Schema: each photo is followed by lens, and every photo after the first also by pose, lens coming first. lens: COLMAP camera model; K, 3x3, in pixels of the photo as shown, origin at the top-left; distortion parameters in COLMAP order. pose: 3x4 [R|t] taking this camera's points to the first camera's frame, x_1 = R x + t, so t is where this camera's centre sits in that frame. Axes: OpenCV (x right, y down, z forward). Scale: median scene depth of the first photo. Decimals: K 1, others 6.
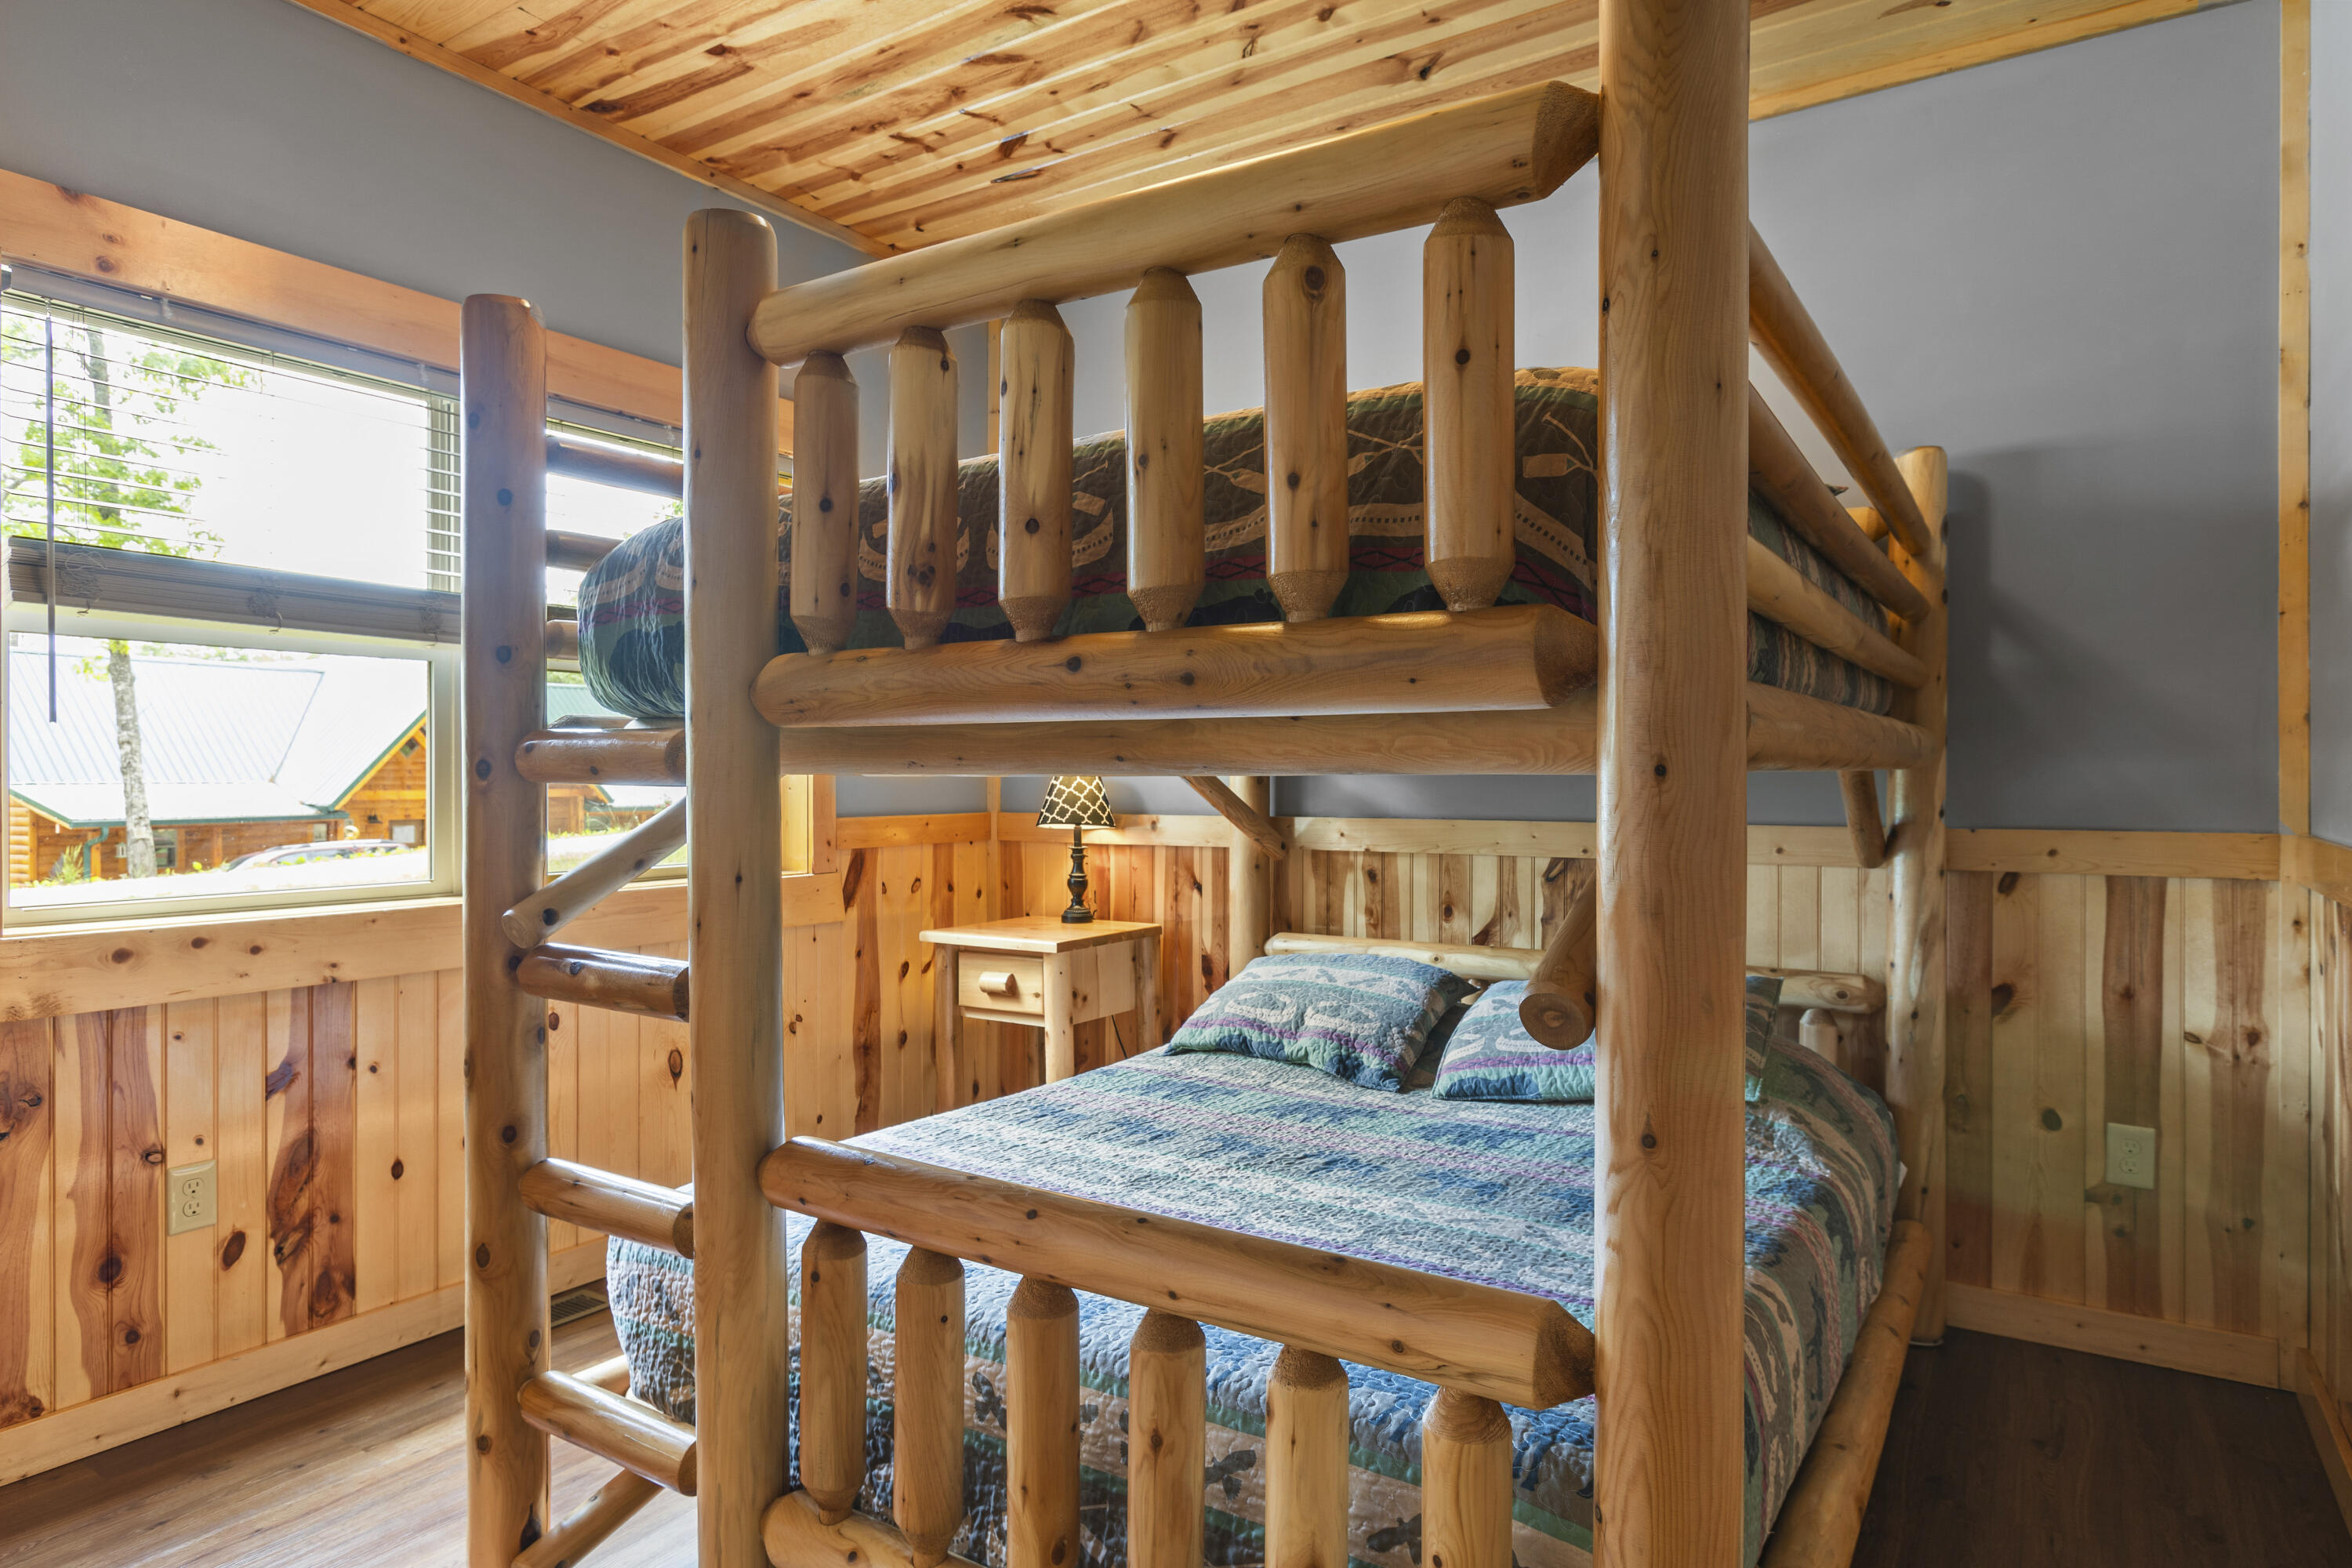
lens RADIAL K [[1355.8, 0, 1176.6], [0, 1355.8, 786.5], [0, 0, 1]] dist [0.020622, 0.001376]
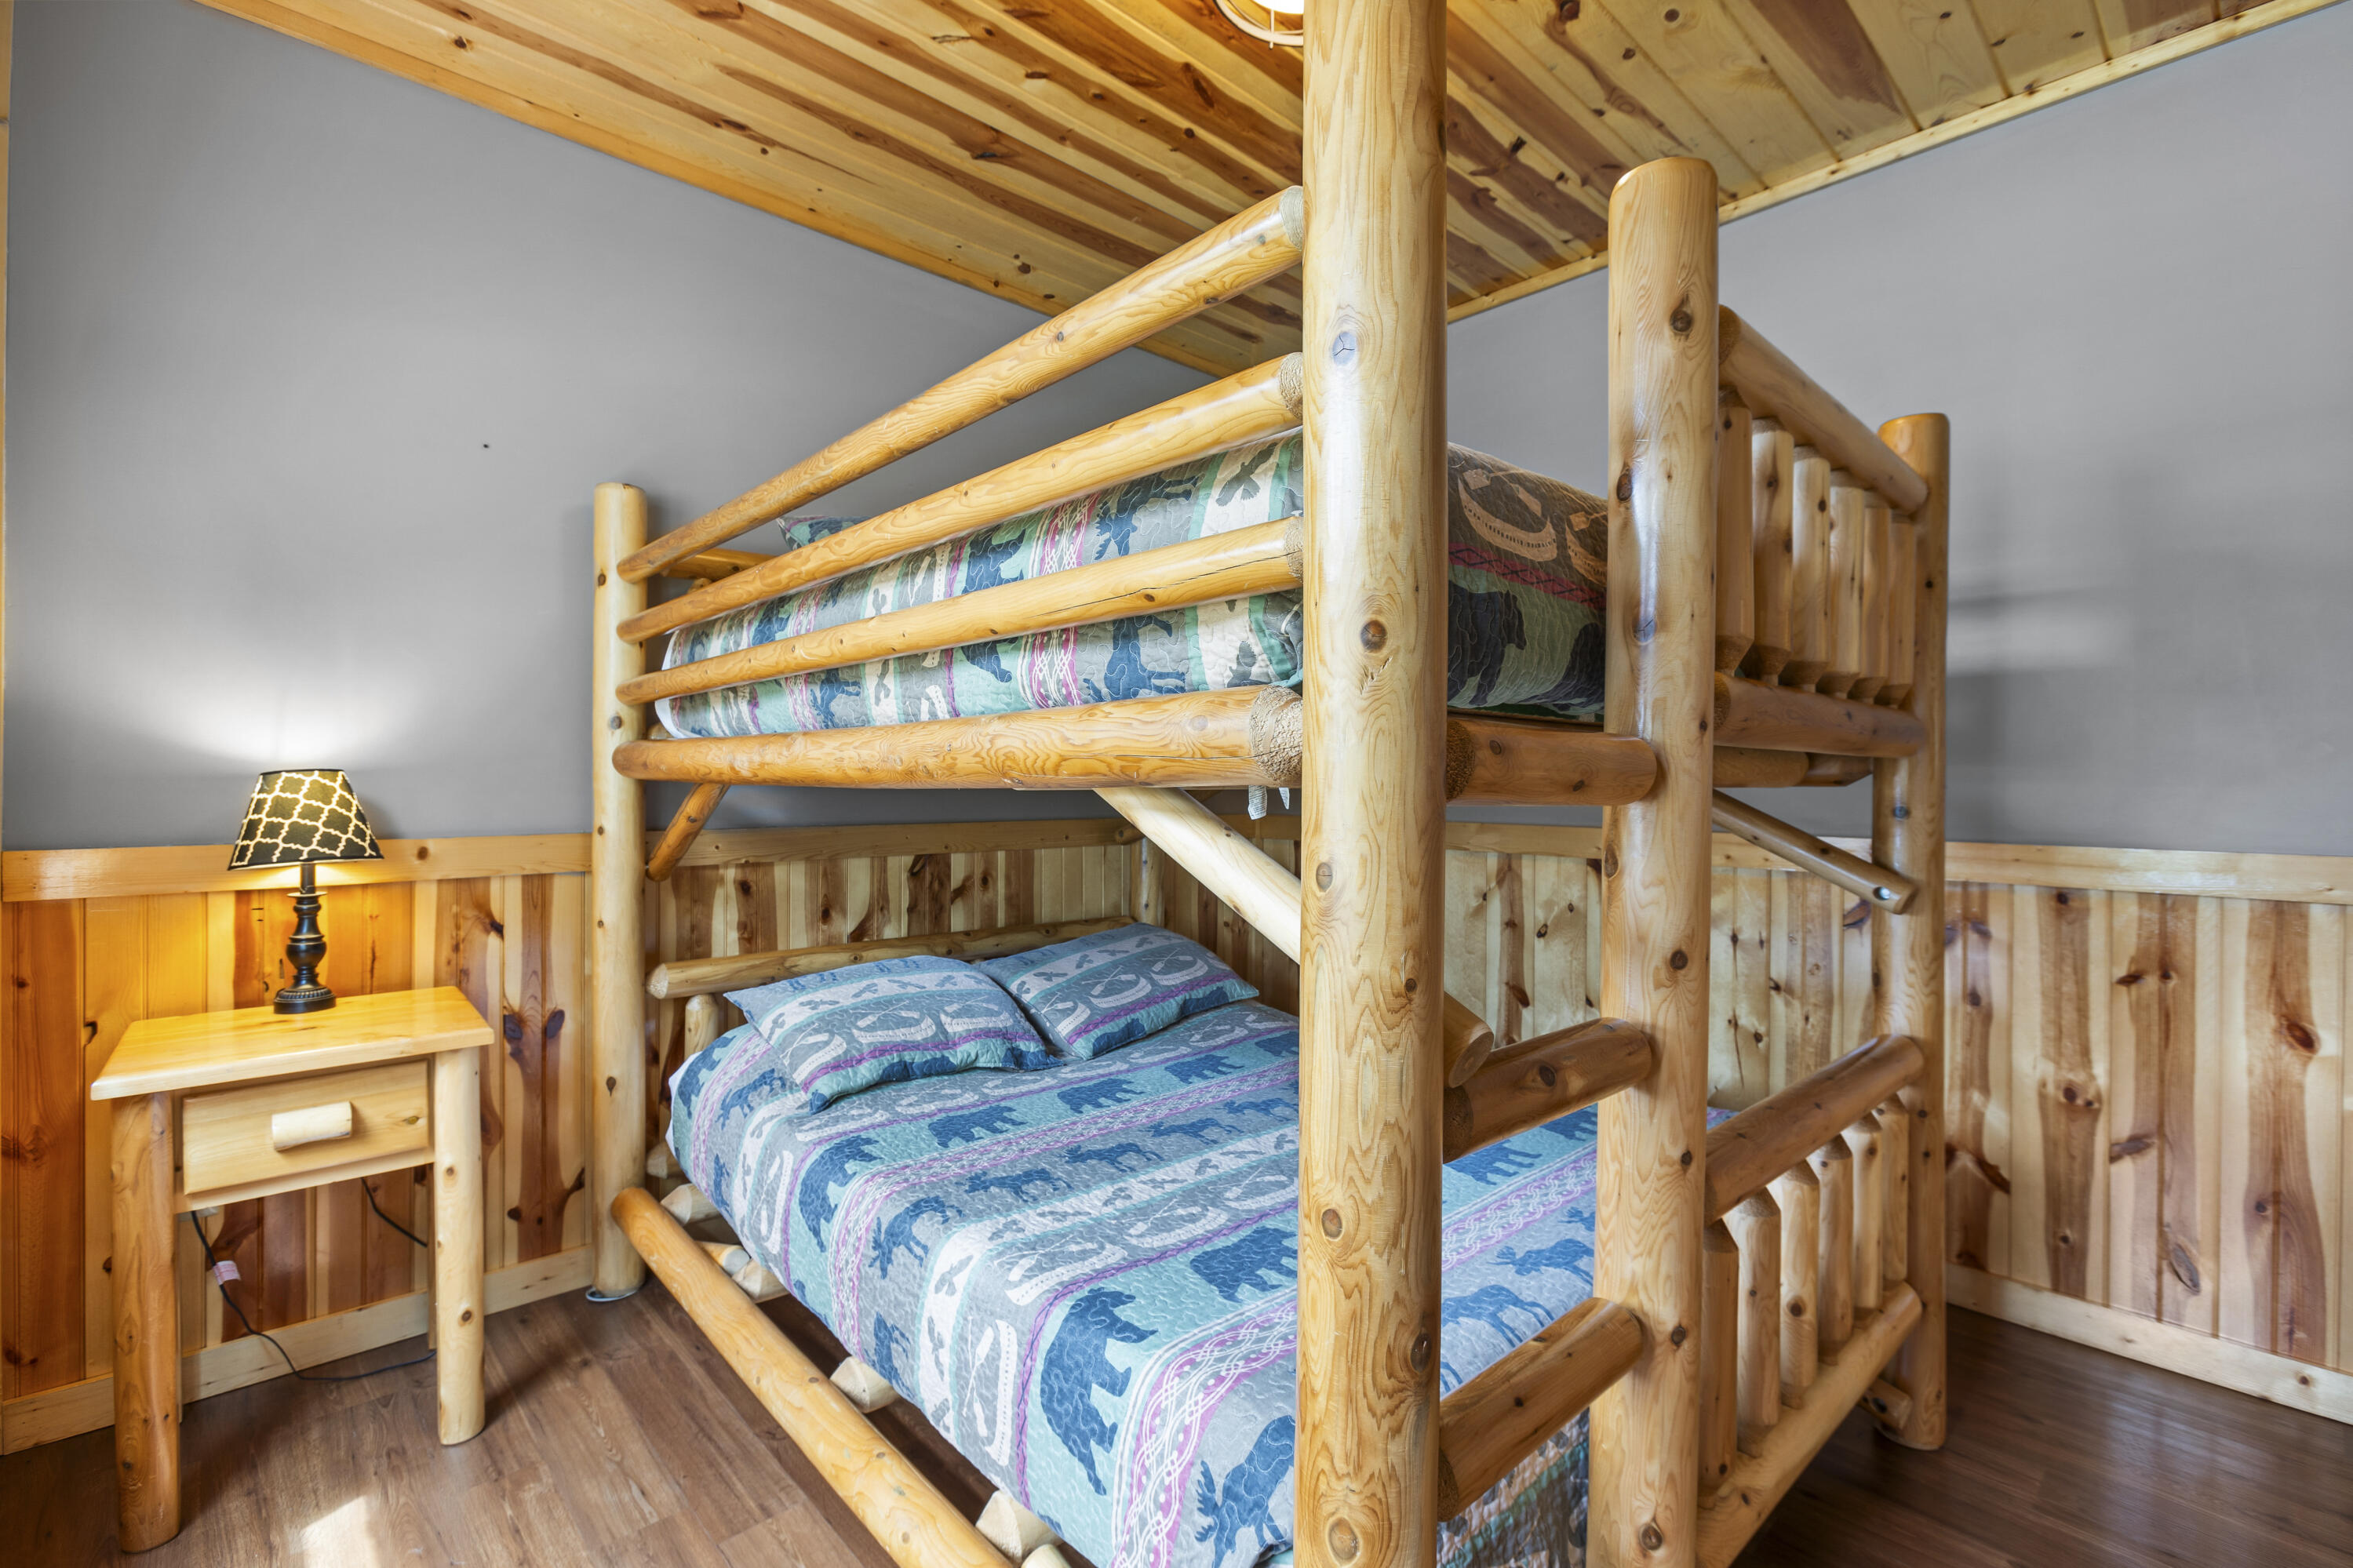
lens RADIAL K [[1046.7, 0, 1177.2], [0, 1046.7, 782.4], [0, 0, 1]] dist [-0.010707, 0.005098]
pose [[0.243470, -0.001877, 0.969907, -0.502648], [-0.000847, 0.999997, 0.002148, -0.011597], [-0.969908, -0.001344, 0.243468, 0.519817]]
